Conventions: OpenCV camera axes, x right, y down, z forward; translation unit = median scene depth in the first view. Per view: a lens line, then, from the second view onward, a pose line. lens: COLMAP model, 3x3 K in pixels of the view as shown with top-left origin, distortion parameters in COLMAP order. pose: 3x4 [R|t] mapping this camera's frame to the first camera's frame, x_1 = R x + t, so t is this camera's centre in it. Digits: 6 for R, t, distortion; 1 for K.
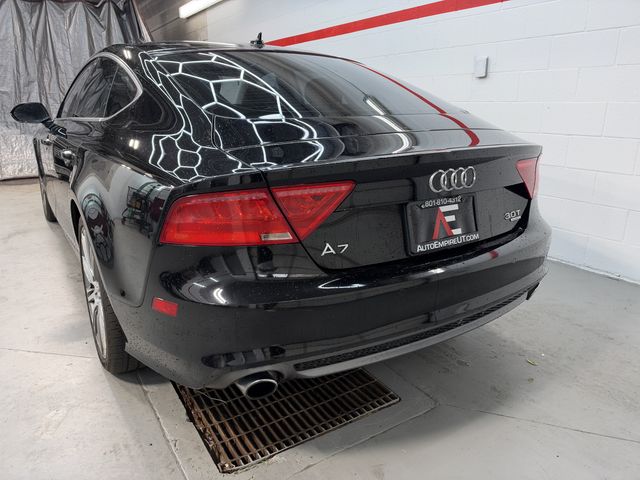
lens RADIAL K [[460.5, 0, 285.2], [0, 460.5, 229.2], [0, 0, 1]] dist [0.031598, -0.001091]
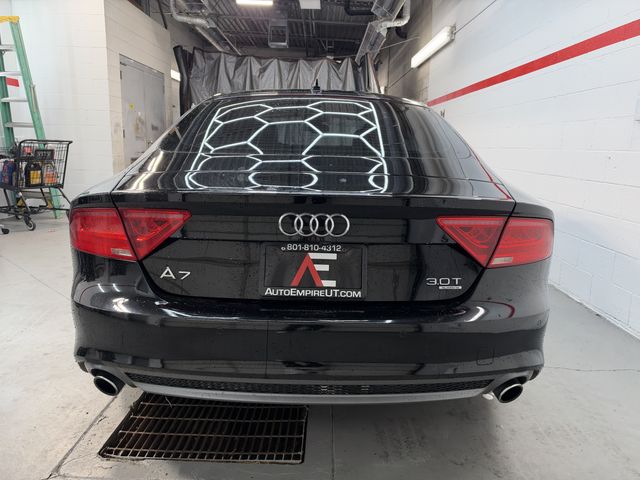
lens RADIAL K [[438.8, 0, 311.9], [0, 438.8, 226.9], [0, 0, 1]] dist [0.045248, -0.064009]
pose [[0.866761, 0.122809, -0.483366, 0.741481], [-0.162677, 0.985817, -0.041242, -0.062959], [0.471445, 0.114380, 0.874446, 0.227034]]
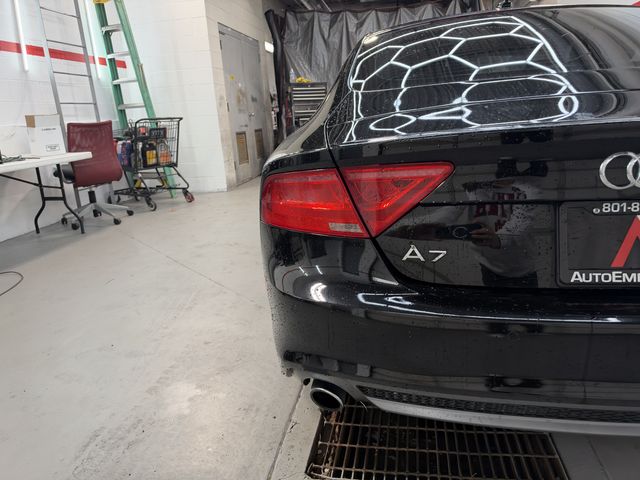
lens RADIAL K [[449.4, 0, 320.1], [0, 449.4, 230.4], [0, 0, 1]] dist [0.039923, -0.094774]
pose [[0.772142, 0.124732, -0.623088, 0.372730], [-0.113621, 0.991844, 0.057750, -0.016050], [0.625210, 0.026205, 0.780017, 0.287583]]
